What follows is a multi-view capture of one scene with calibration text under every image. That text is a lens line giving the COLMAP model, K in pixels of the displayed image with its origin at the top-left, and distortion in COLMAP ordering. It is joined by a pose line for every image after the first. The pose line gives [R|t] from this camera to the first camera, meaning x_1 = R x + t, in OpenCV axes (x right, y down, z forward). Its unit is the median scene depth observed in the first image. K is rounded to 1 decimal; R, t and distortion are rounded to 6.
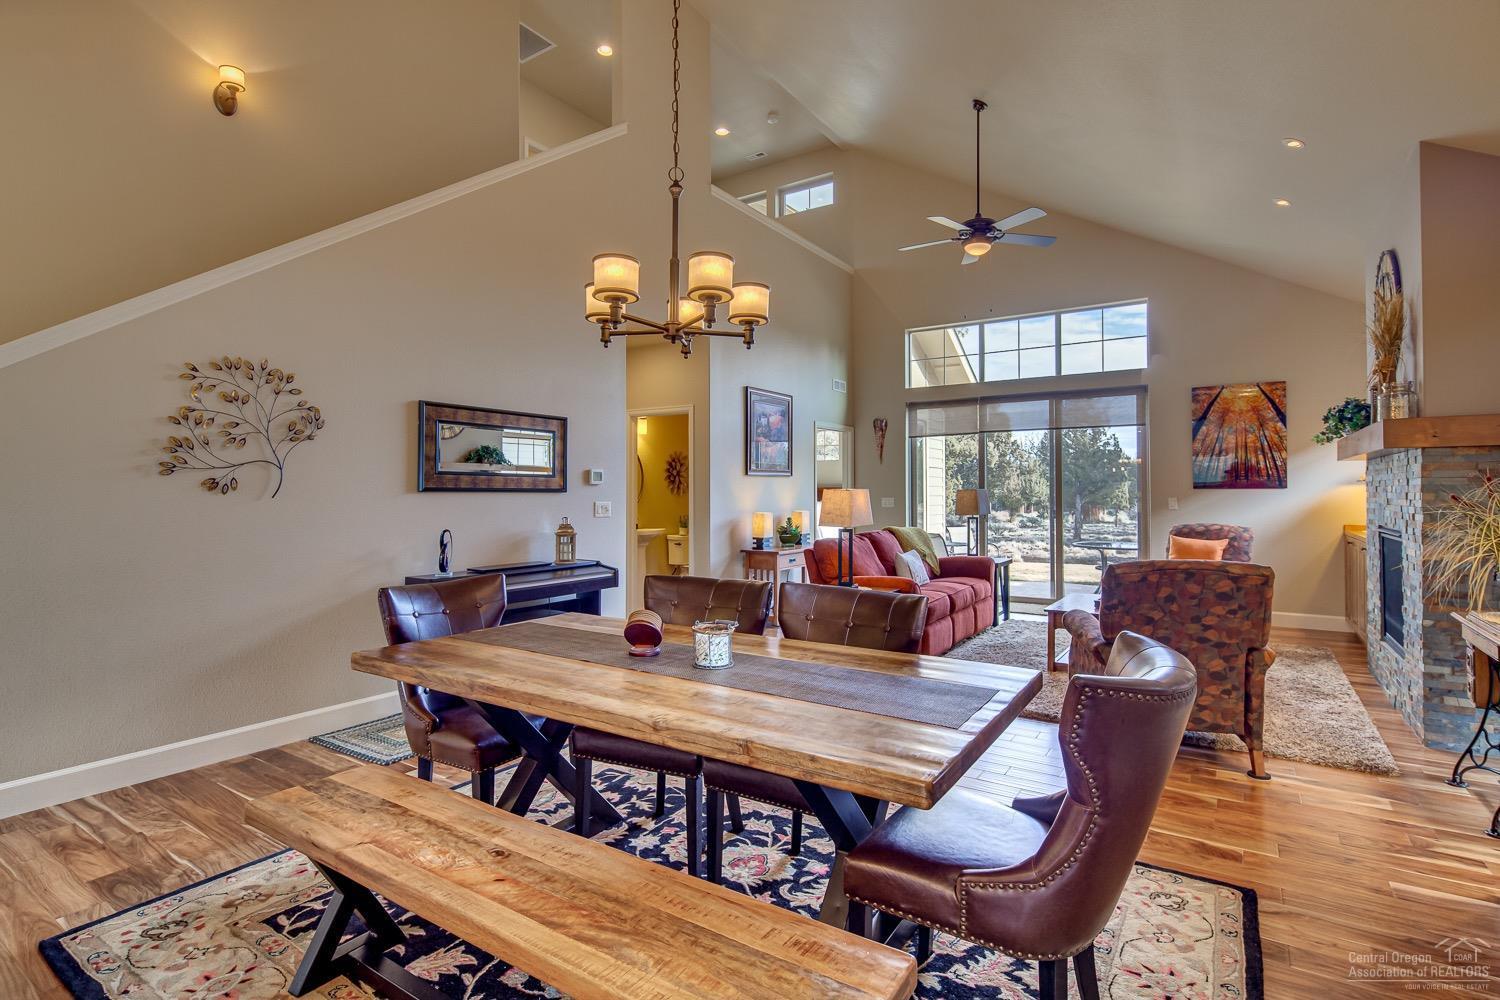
lens RADIAL K [[732.6, 0, 743.3], [0, 732.6, 480.1], [0, 0, 1]] dist [0.001458, 0.000201]
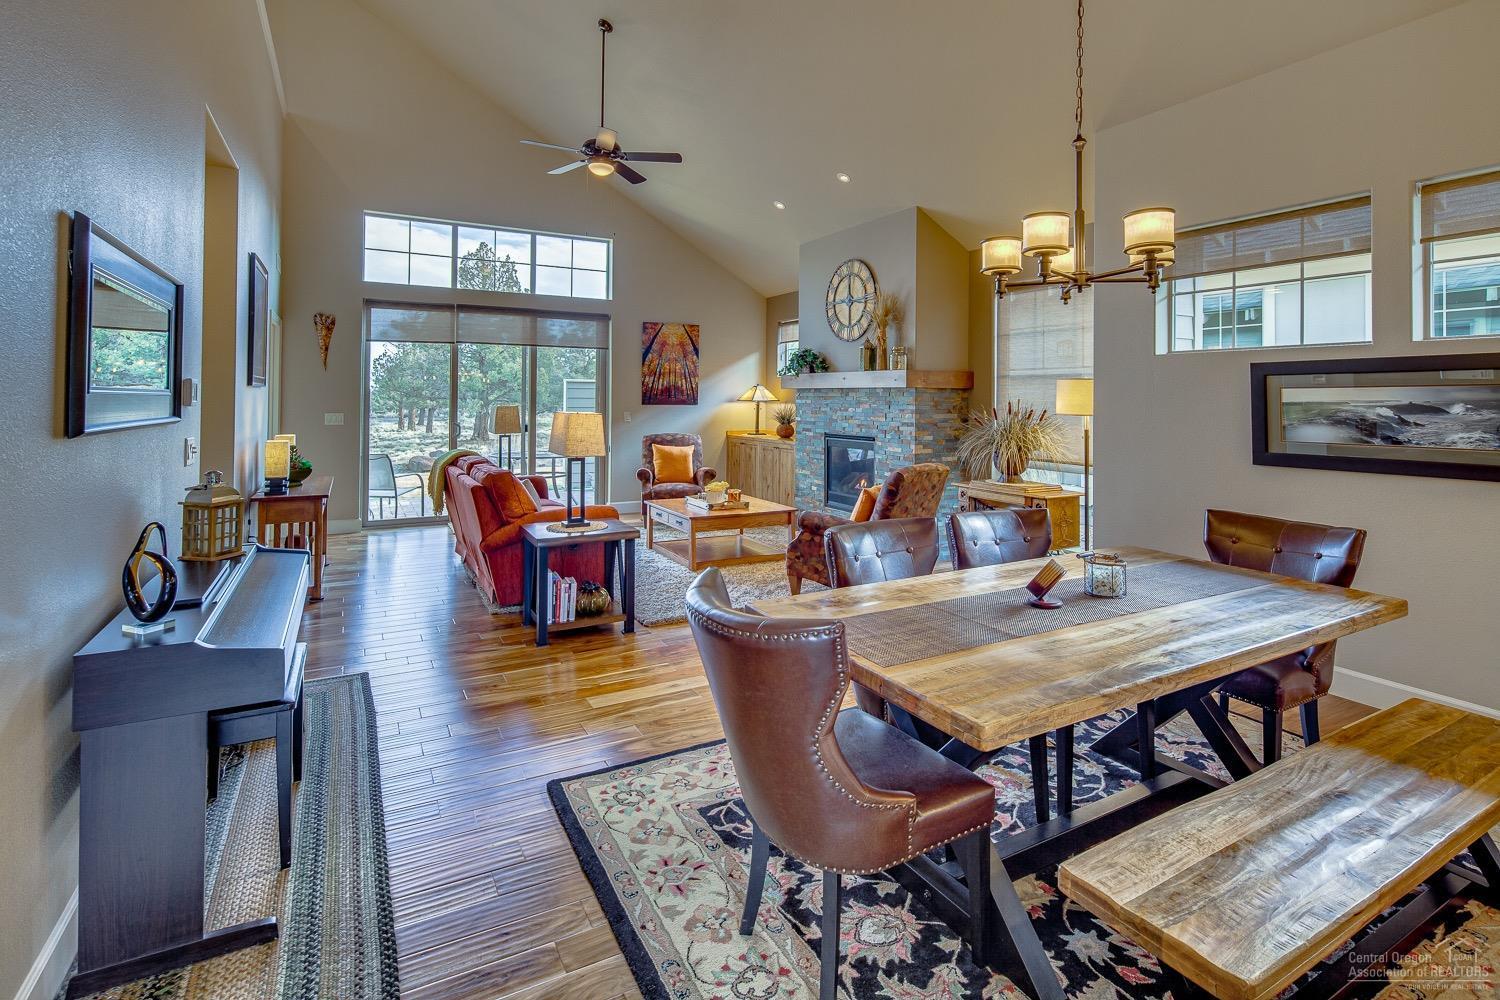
lens RADIAL K [[718.0, 0, 742.1], [0, 718.0, 395.5], [0, 0, 1]] dist [-0.002303, -0.000518]
pose [[0.463168, 0.010282, 0.886211, -0.383608], [-0.024626, 0.999696, 0.001273, -0.009339], [-0.885928, -0.022413, 0.463281, 0.307531]]
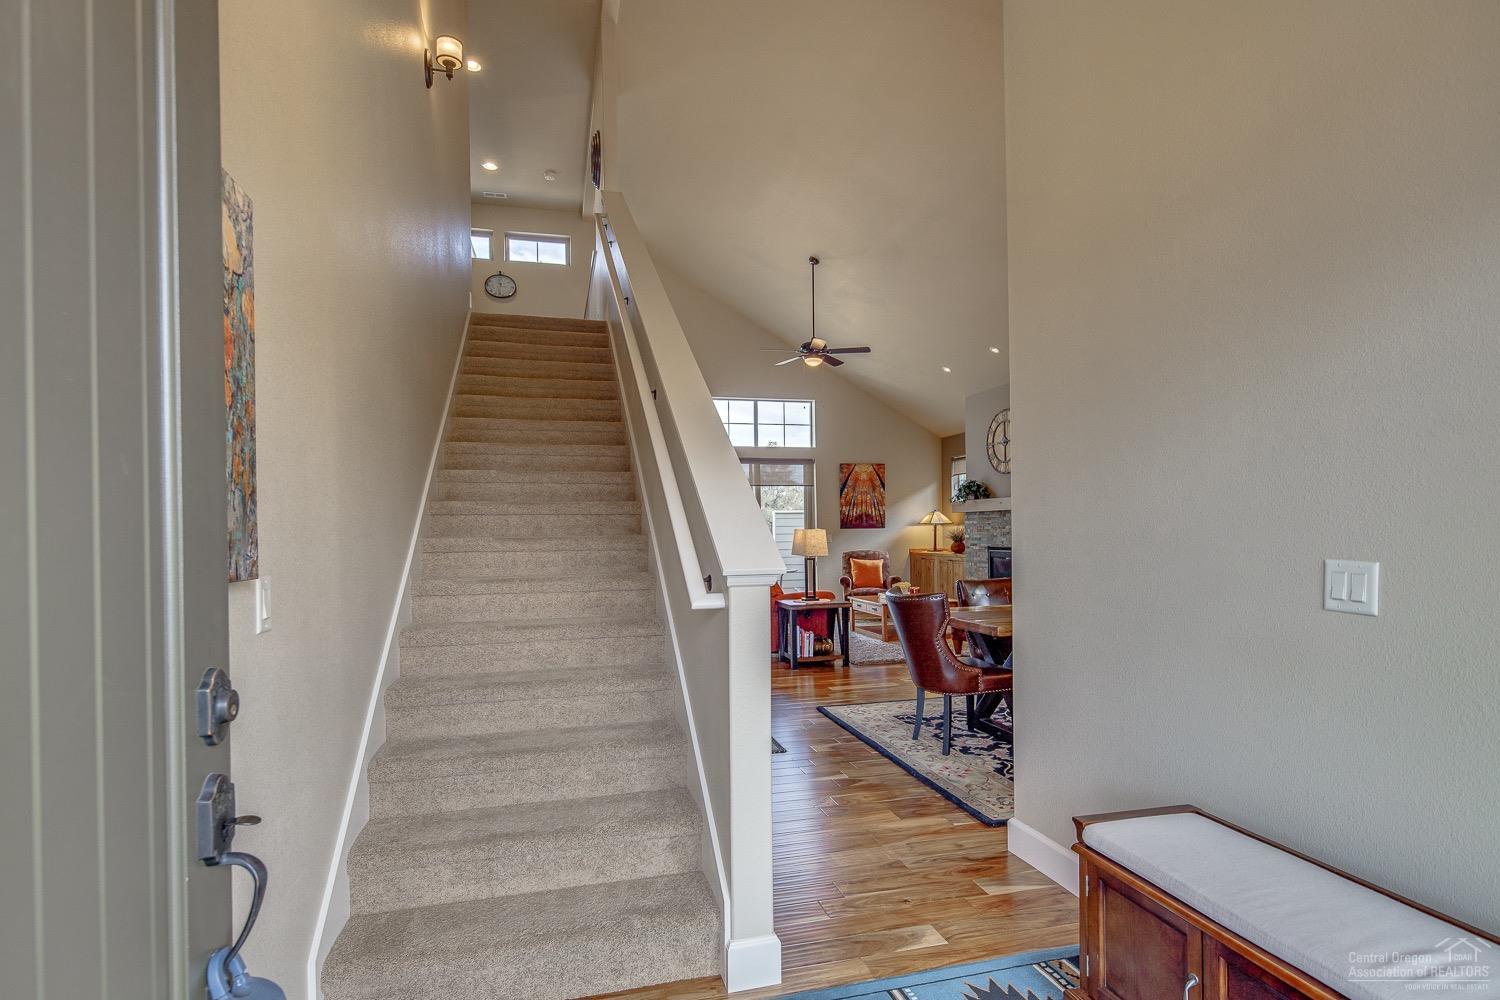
lens RADIAL K [[744.4, 0, 746.5], [0, 744.4, 536.2], [0, 0, 1]] dist [0.000028, -0.000061]
pose [[0.662384, -0.012149, 0.749066, -0.721739], [0.000695, 0.999878, 0.015602, 0.003022], [-0.749164, -0.009814, 0.662312, 0.109697]]
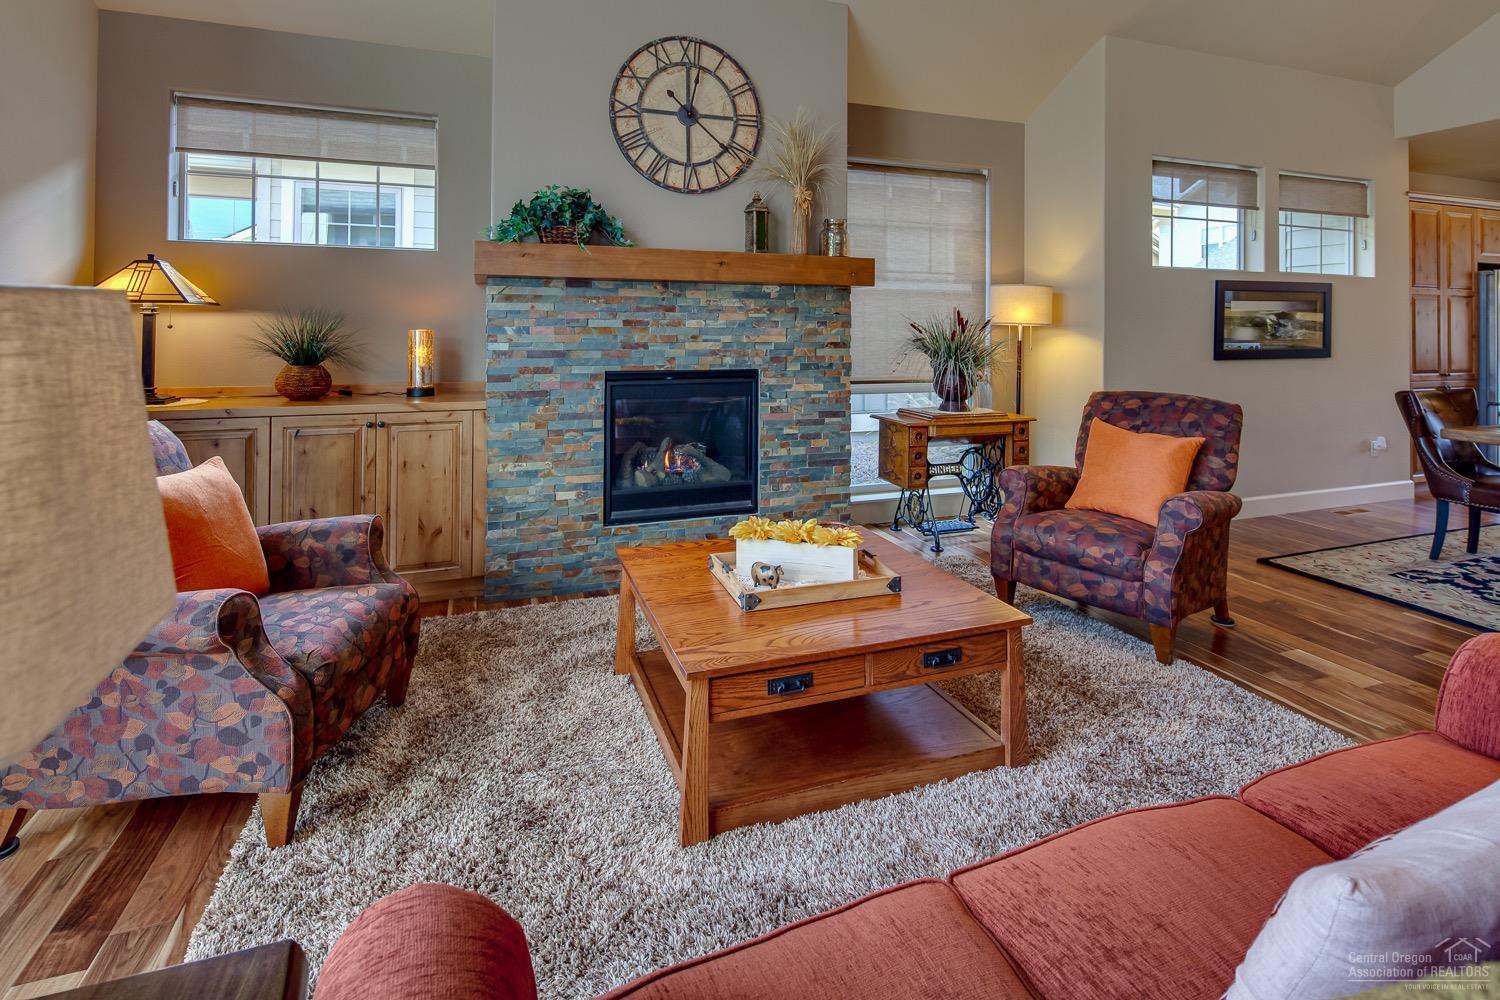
lens RADIAL K [[723.7, 0, 749.4], [0, 723.7, 309.1], [0, 0, 1]] dist [-0.001056, -0.000519]
pose [[-0.806213, -0.000048, 0.591626, 0.216576], [-0.017738, 0.999552, -0.024091, 0.009276], [-0.591360, -0.029917, -0.805853, 1.028713]]
